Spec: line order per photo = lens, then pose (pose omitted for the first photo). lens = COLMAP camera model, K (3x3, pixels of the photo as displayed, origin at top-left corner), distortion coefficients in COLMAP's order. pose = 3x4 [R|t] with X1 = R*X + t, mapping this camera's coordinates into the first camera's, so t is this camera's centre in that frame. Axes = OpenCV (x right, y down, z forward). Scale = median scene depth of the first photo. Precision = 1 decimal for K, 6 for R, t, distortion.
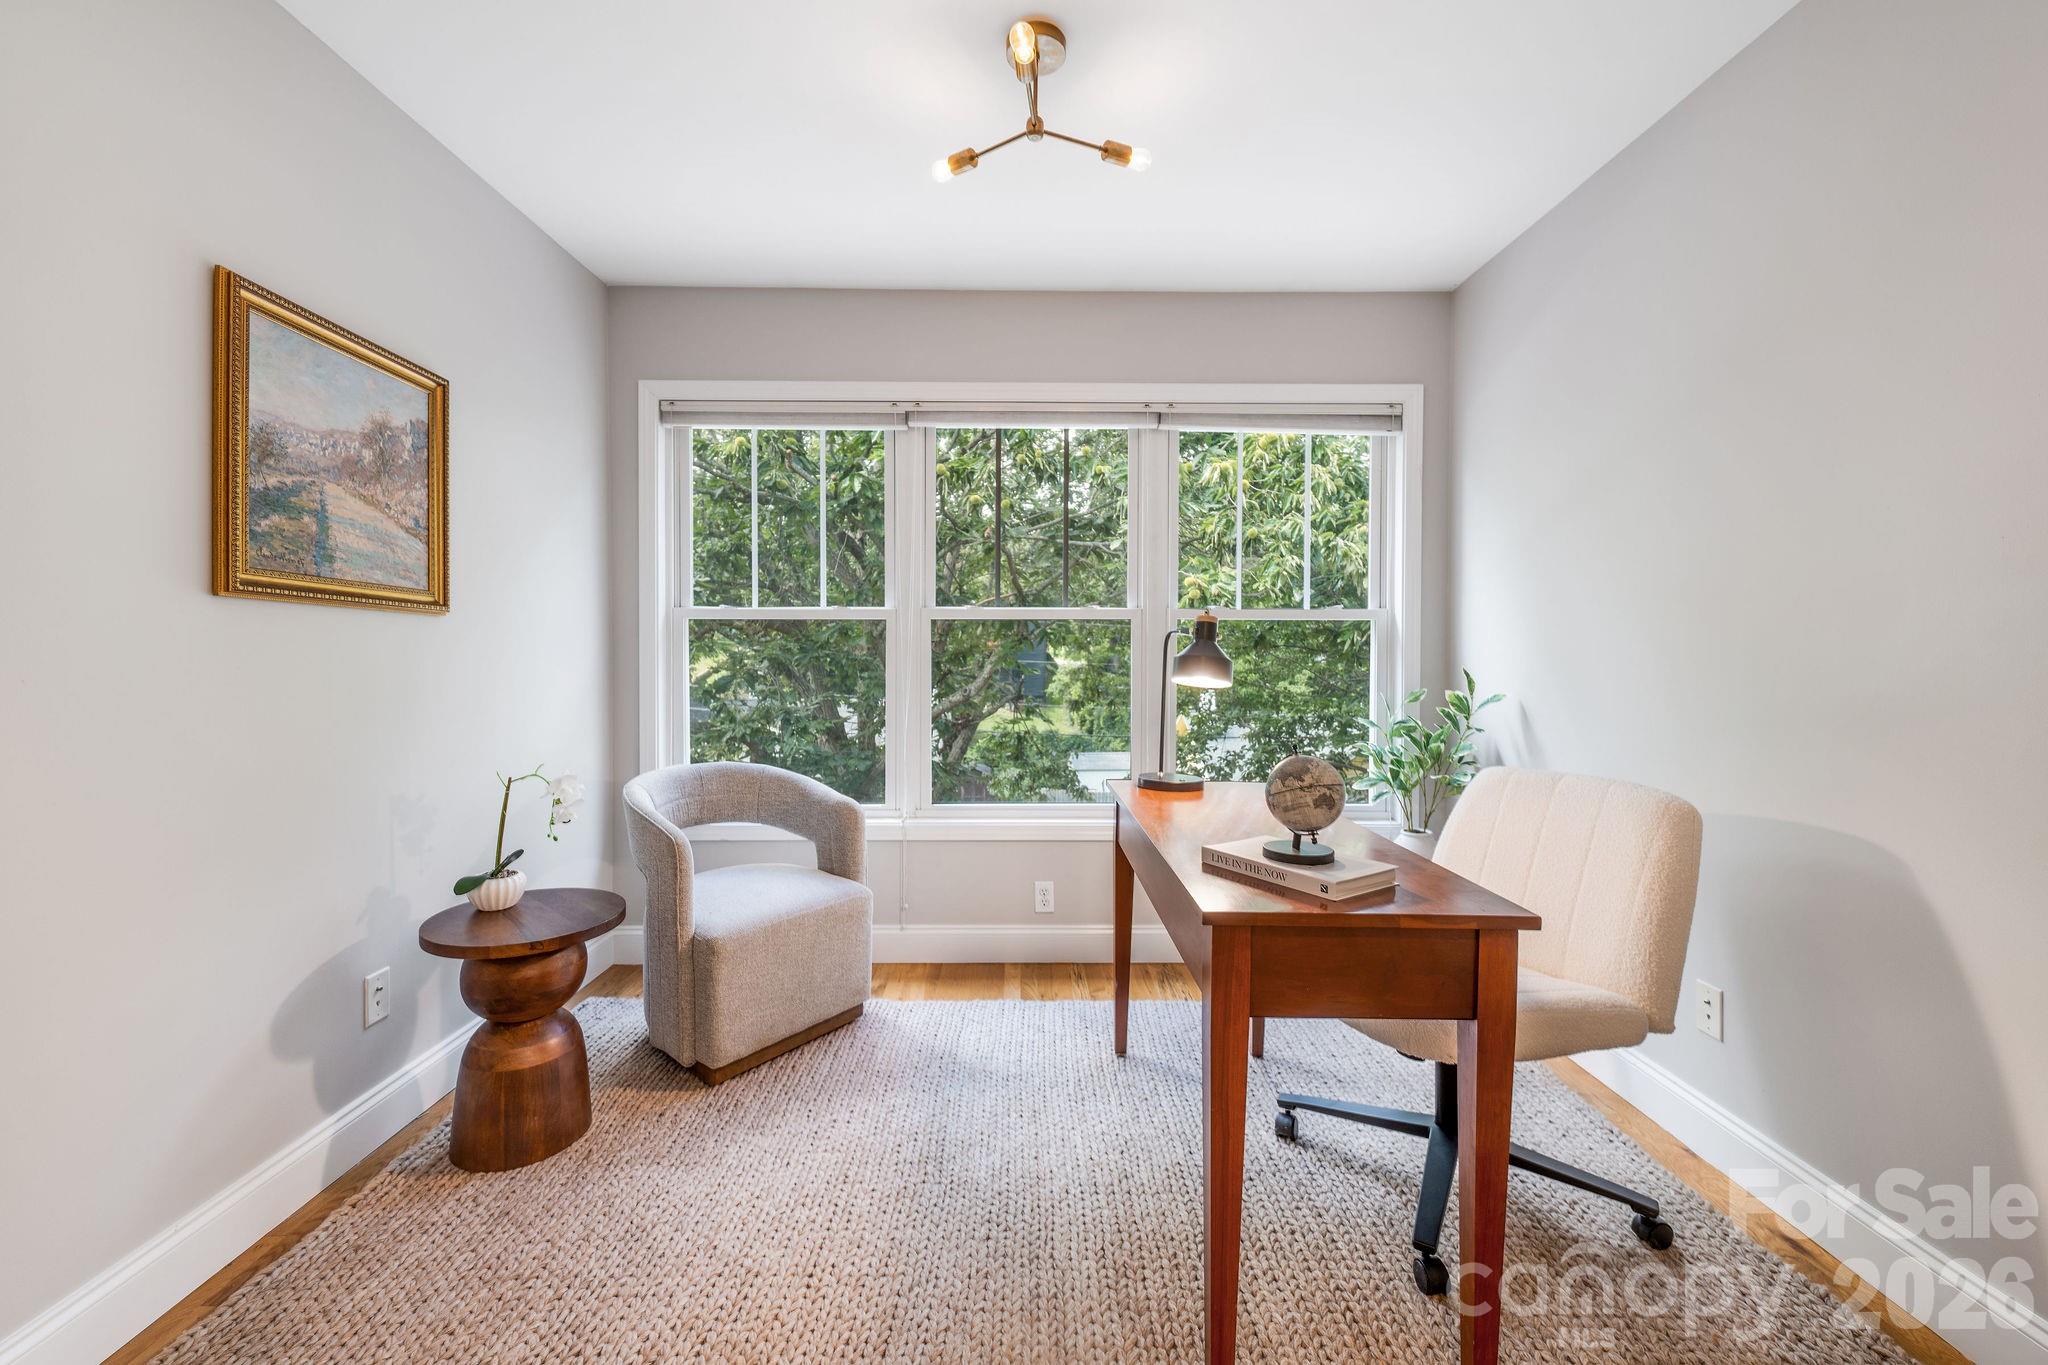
lens RADIAL K [[825.3, 0, 1022.2], [0, 825.3, 650.6], [0, 0, 1]] dist [0.030965, -0.000112]
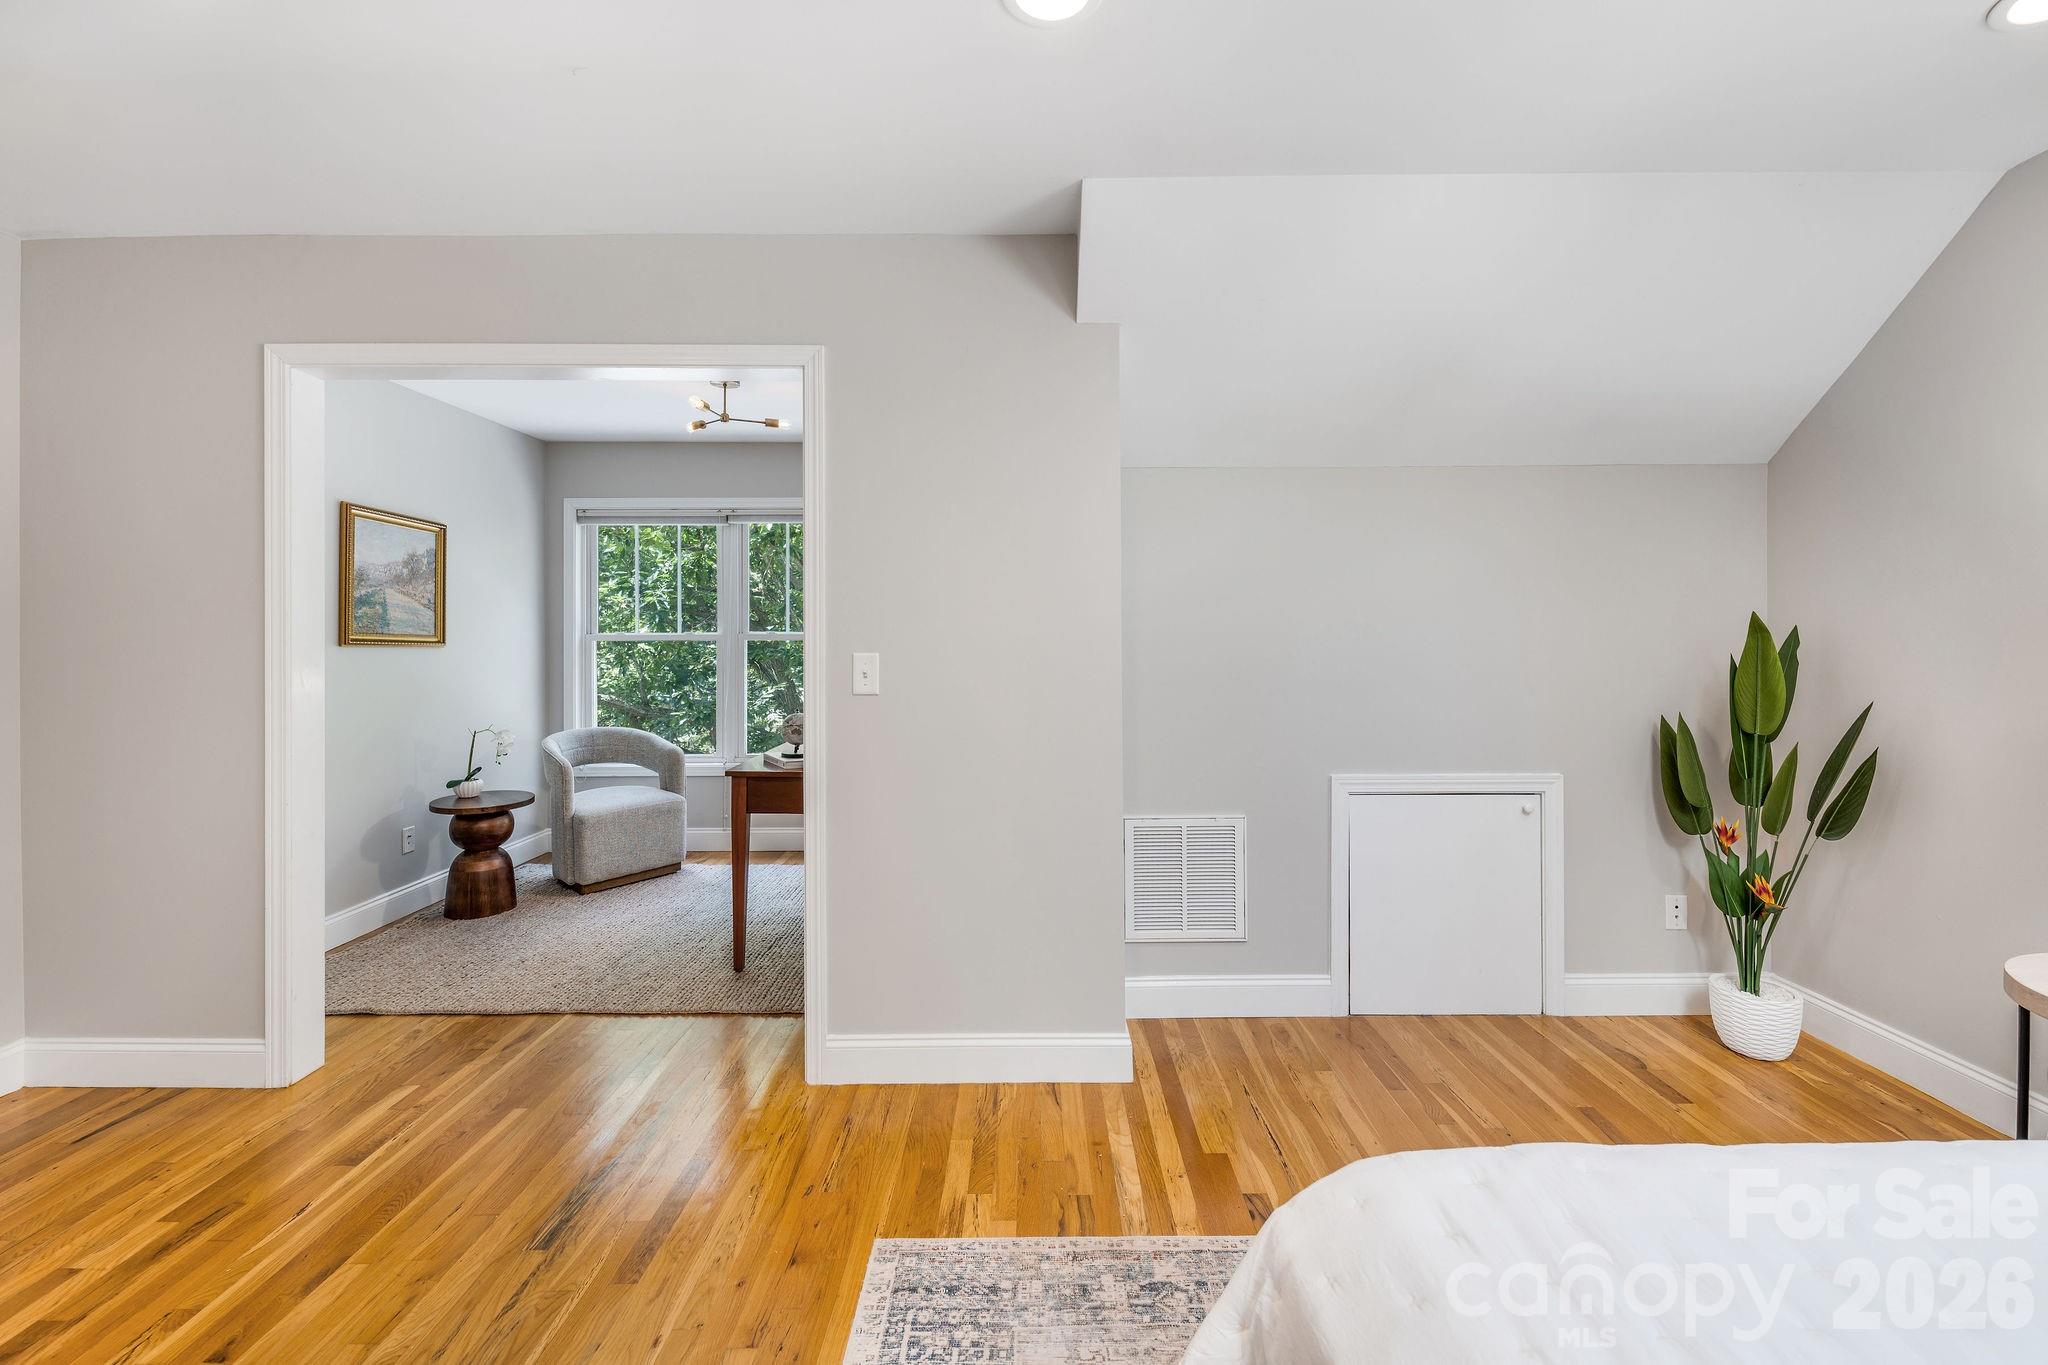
lens RADIAL K [[849.4, 0, 1023.2], [0, 849.4, 628.6], [0, 0, 1]] dist [0.053271, 0.000064]
pose [[0.999615, -0.004026, -0.027465, 0.735907], [0.003747, 0.999941, -0.010203, -0.064631], [0.027504, 0.010096, 0.999571, -1.014528]]
